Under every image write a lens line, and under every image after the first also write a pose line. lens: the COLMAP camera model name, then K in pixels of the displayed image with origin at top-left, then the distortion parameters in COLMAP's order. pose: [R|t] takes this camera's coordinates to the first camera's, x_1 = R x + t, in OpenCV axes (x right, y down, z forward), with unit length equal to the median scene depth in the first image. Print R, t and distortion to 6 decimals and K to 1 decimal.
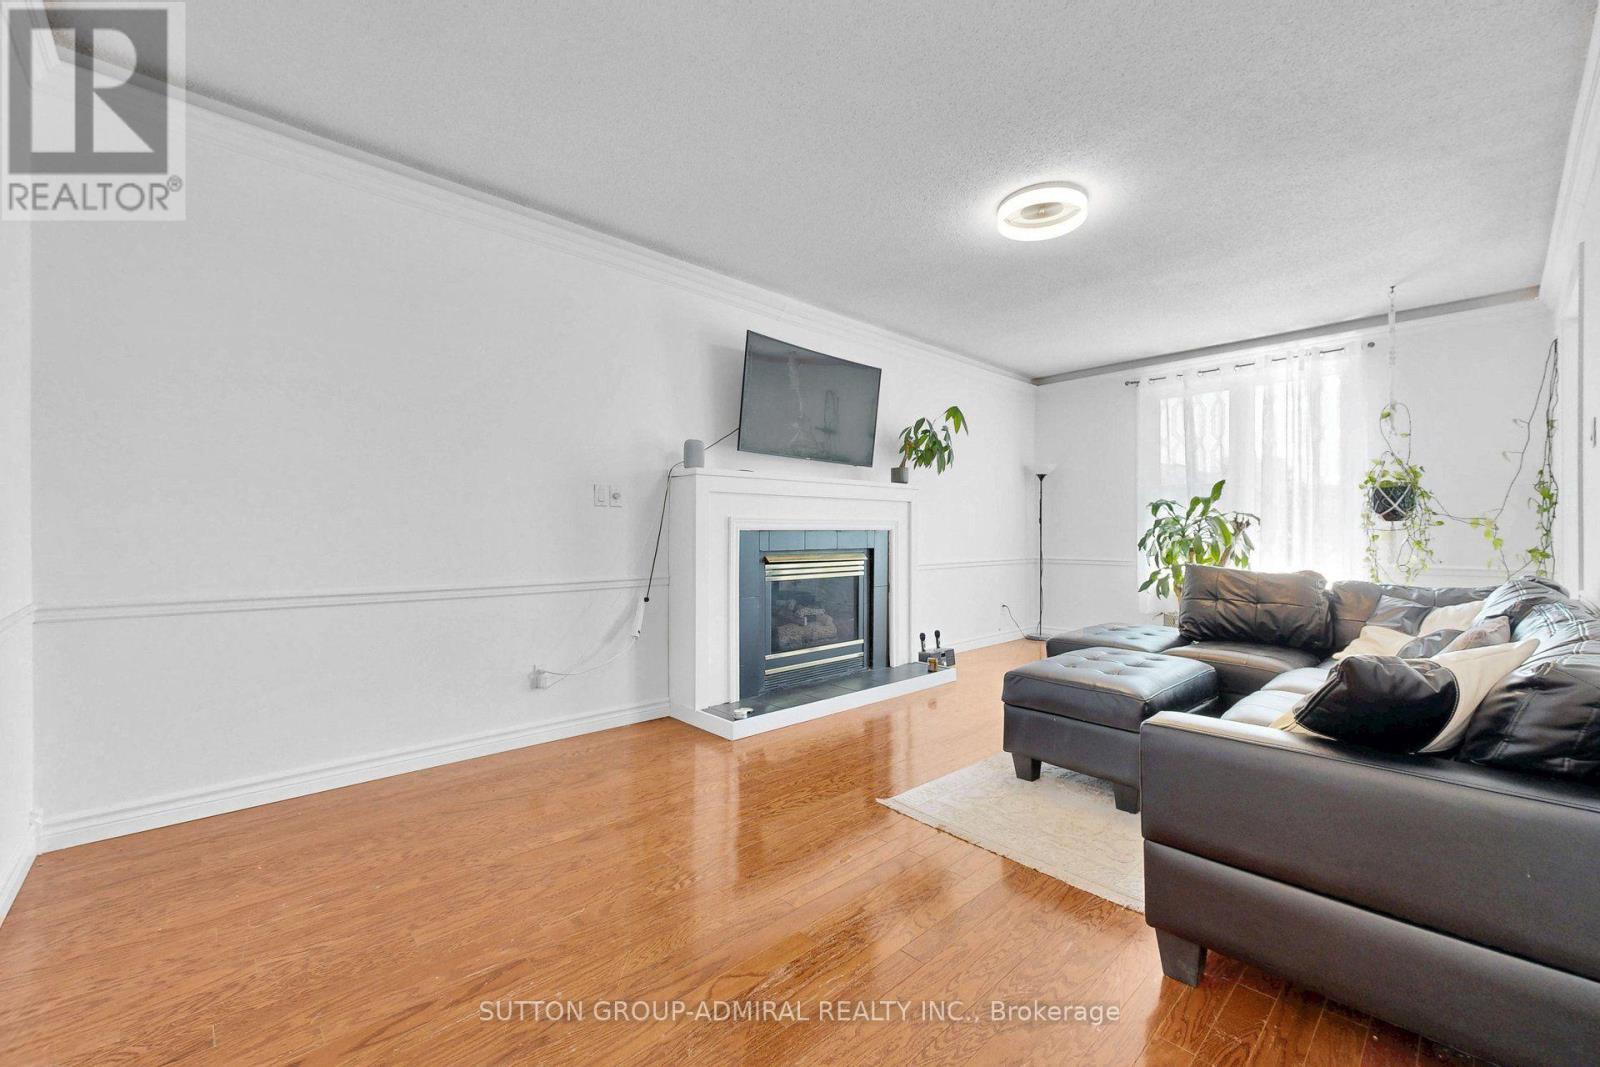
lens RADIAL K [[648.1, 0, 800.0], [0, 648.1, 533.5], [0, 0, 1]] dist [-0.008081, 0.000231]
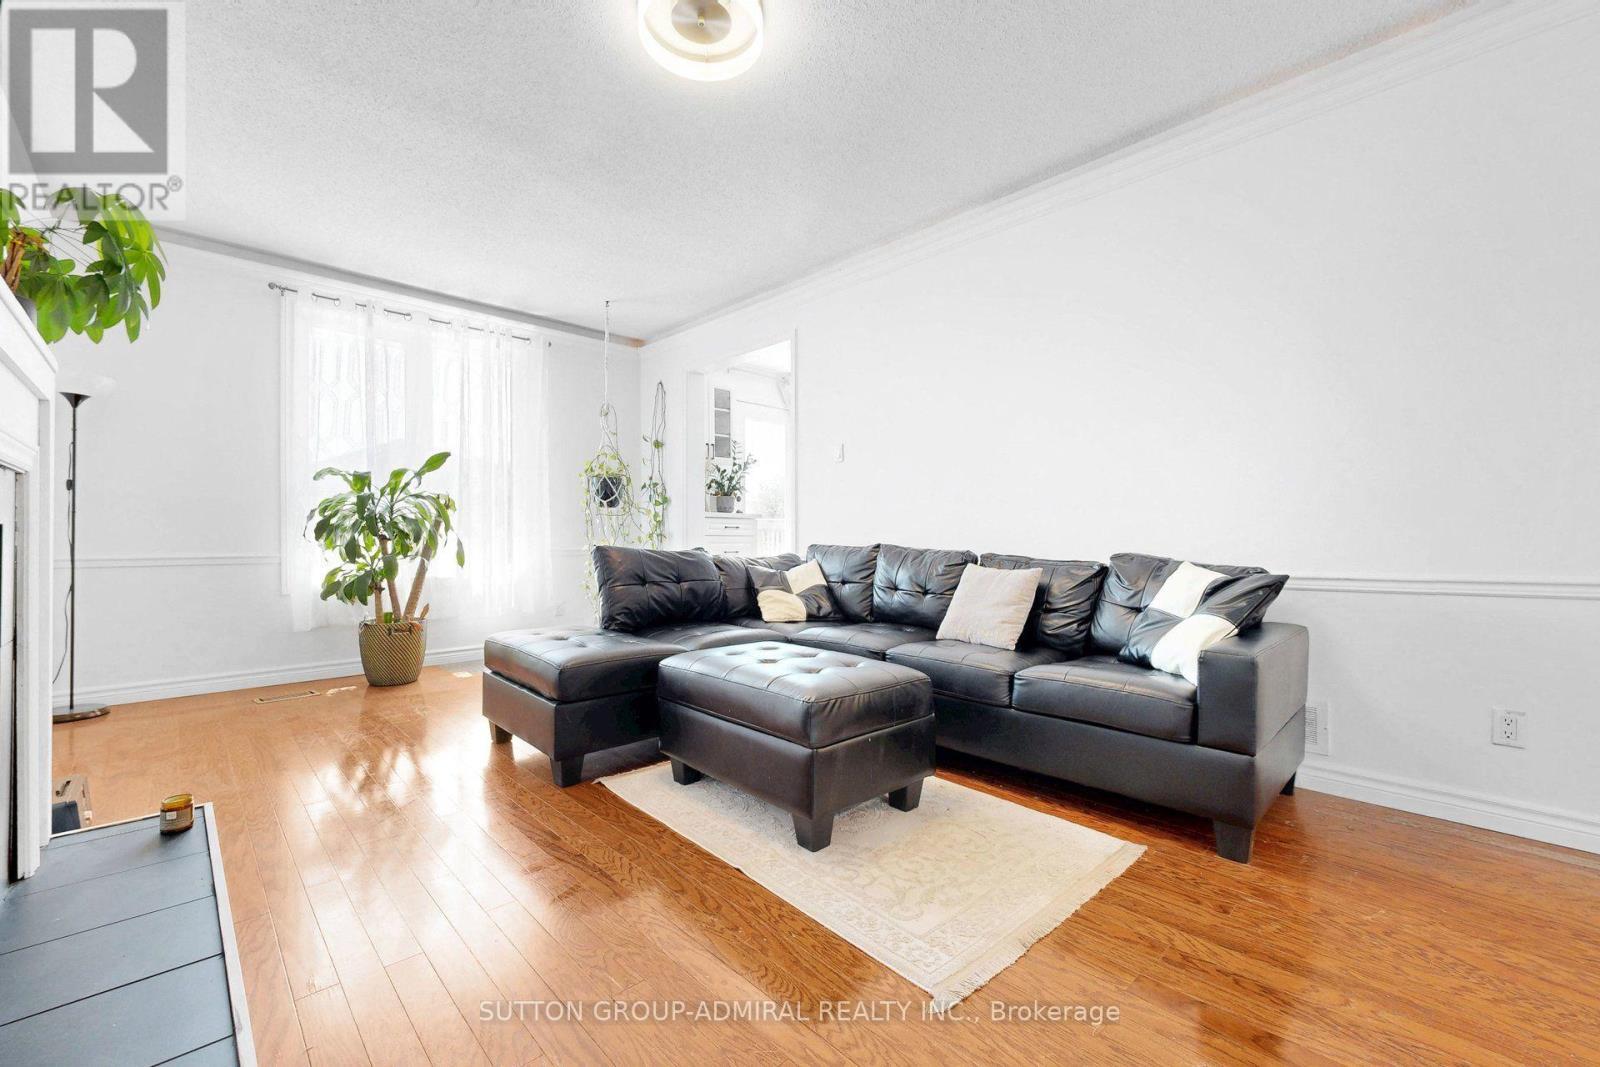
lens RADIAL K [[648.1, 0, 800.0], [0, 648.1, 533.5], [0, 0, 1]] dist [-0.008081, 0.000231]
pose [[-0.027423, 0.004737, 0.999613, -0.232612], [-0.002462, 0.999985, -0.004807, 0.030550], [-0.999621, -0.002593, -0.027411, 0.696278]]
